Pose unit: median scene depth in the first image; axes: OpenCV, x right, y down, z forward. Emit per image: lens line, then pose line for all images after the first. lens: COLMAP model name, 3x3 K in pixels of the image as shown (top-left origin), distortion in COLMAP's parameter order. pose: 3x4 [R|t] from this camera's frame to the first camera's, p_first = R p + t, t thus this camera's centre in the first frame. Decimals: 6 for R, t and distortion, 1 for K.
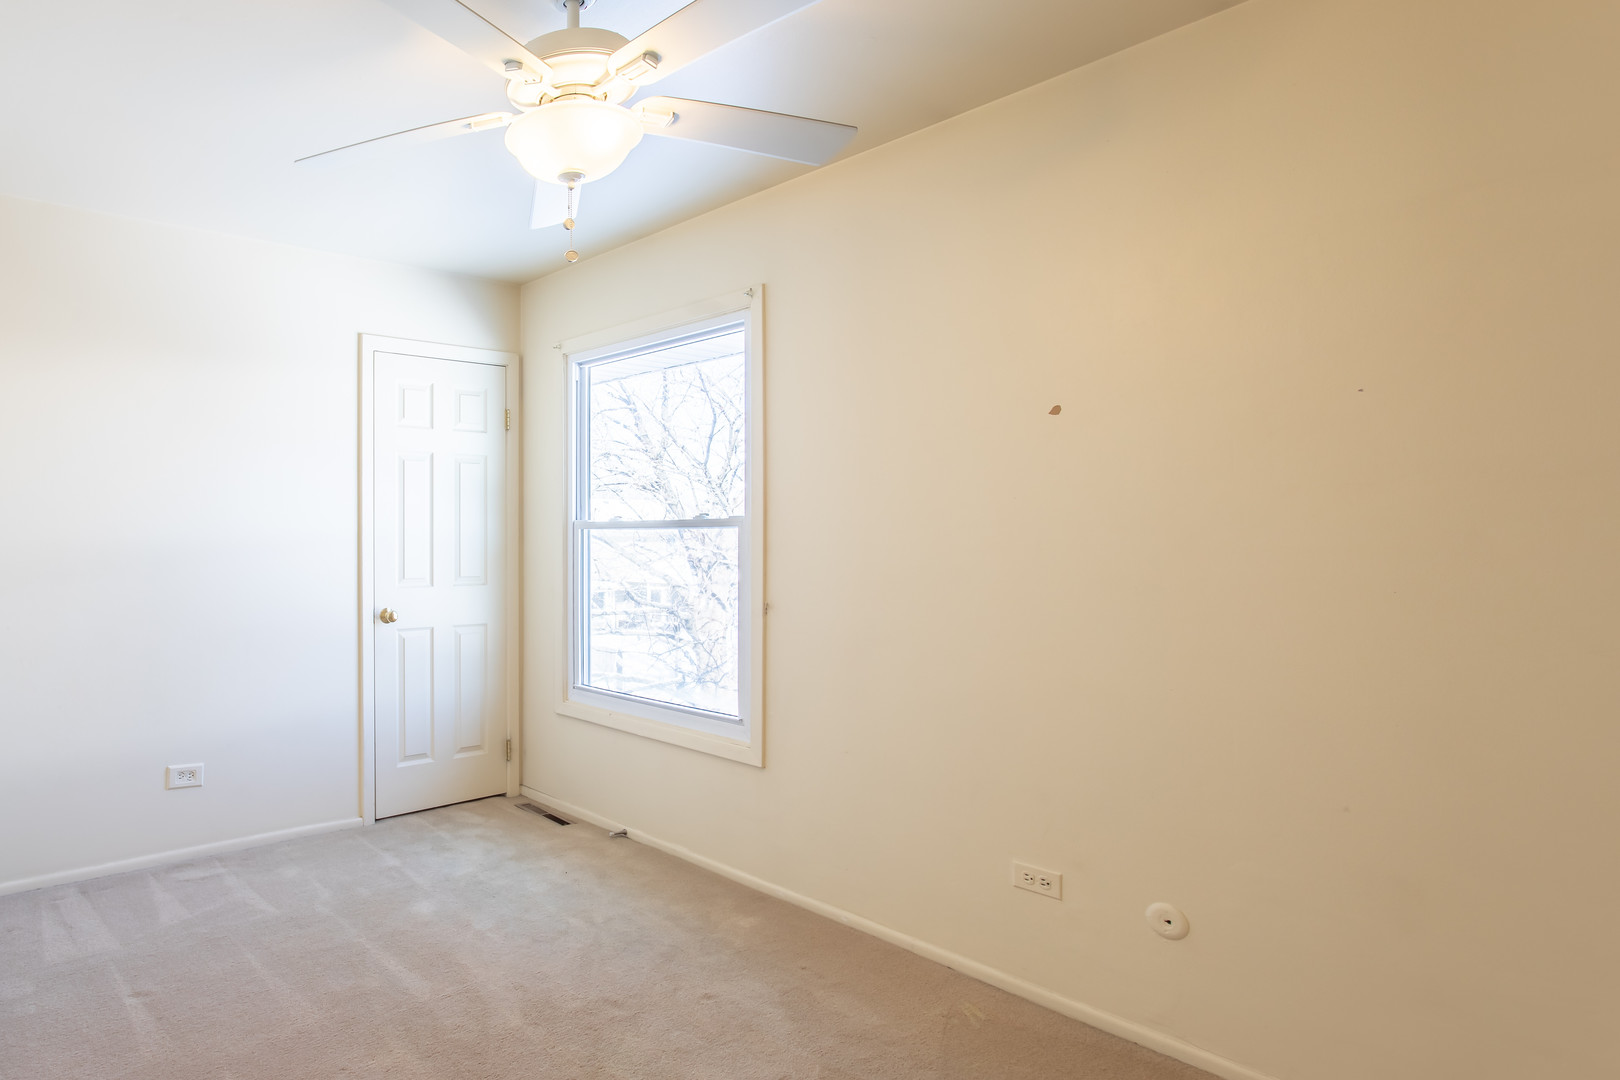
lens RADIAL K [[858.3, 0, 804.7], [0, 858.3, 535.1], [0, 0, 1]] dist [-0.006078, 0.000540]
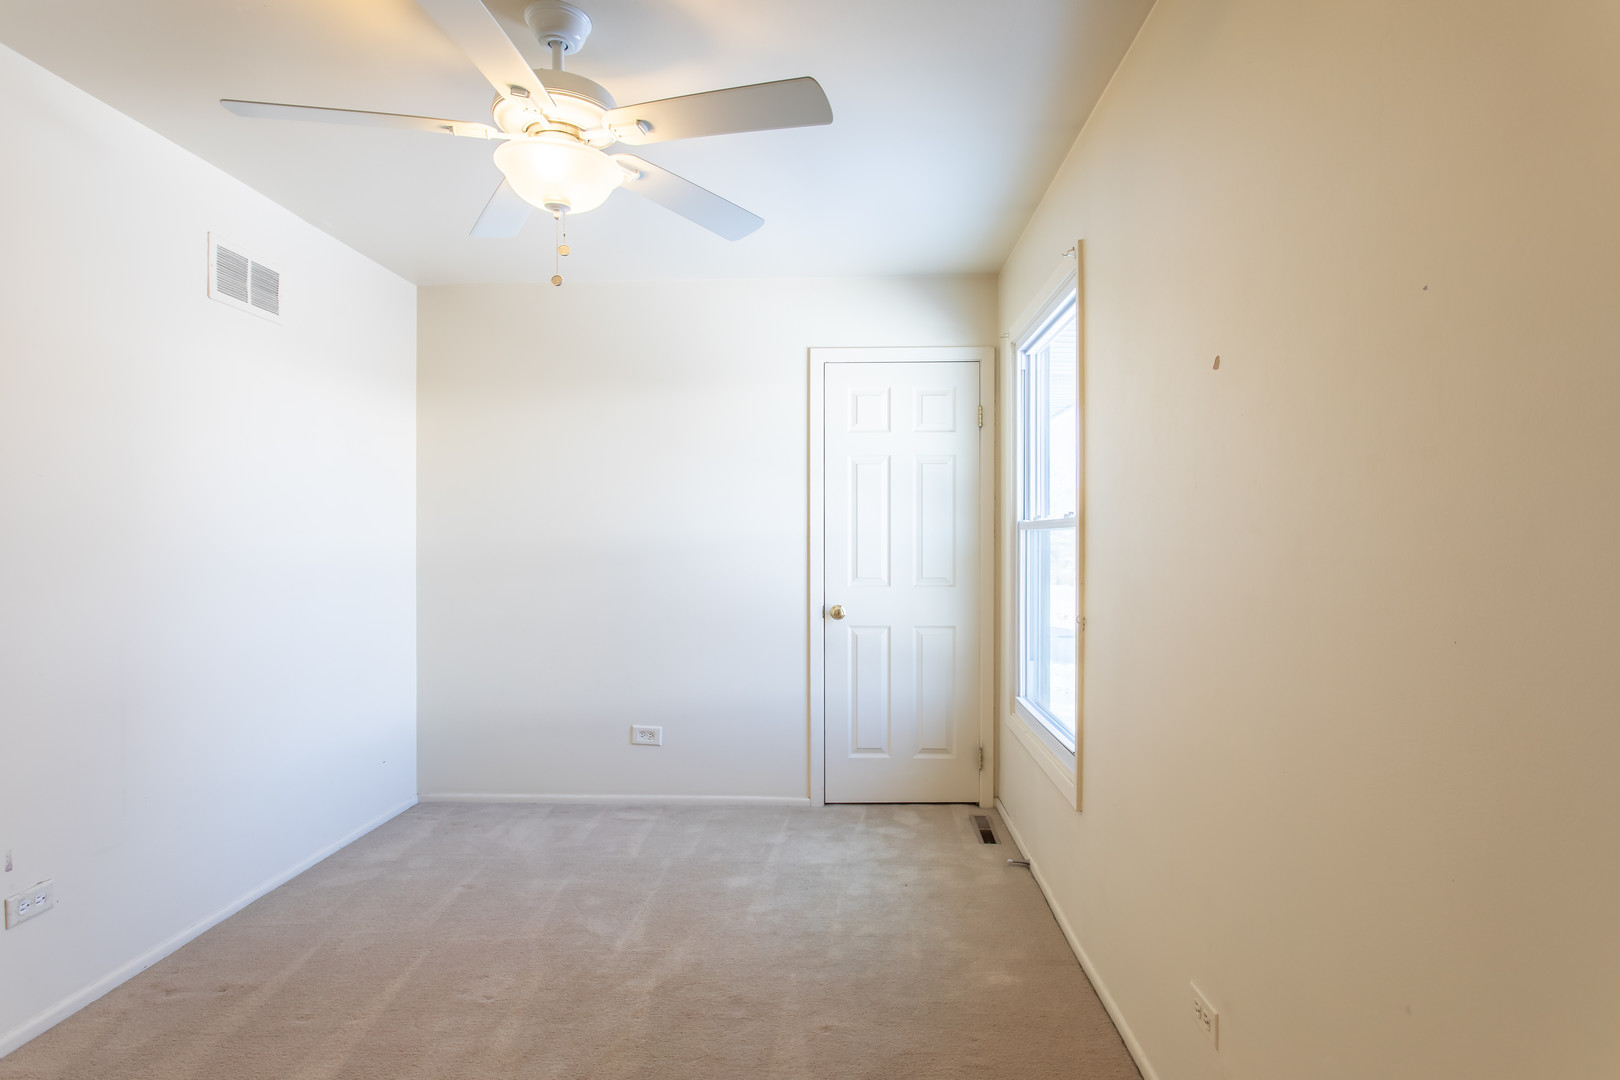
lens RADIAL K [[929.9, 0, 803.9], [0, 929.9, 538.2], [0, 0, 1]] dist [-0.018812, 0.000932]
pose [[0.797352, 0.003367, -0.603505, 0.168532], [-0.001794, 0.999993, 0.003209, -0.000683], [0.603512, -0.001477, 0.797353, 0.062317]]
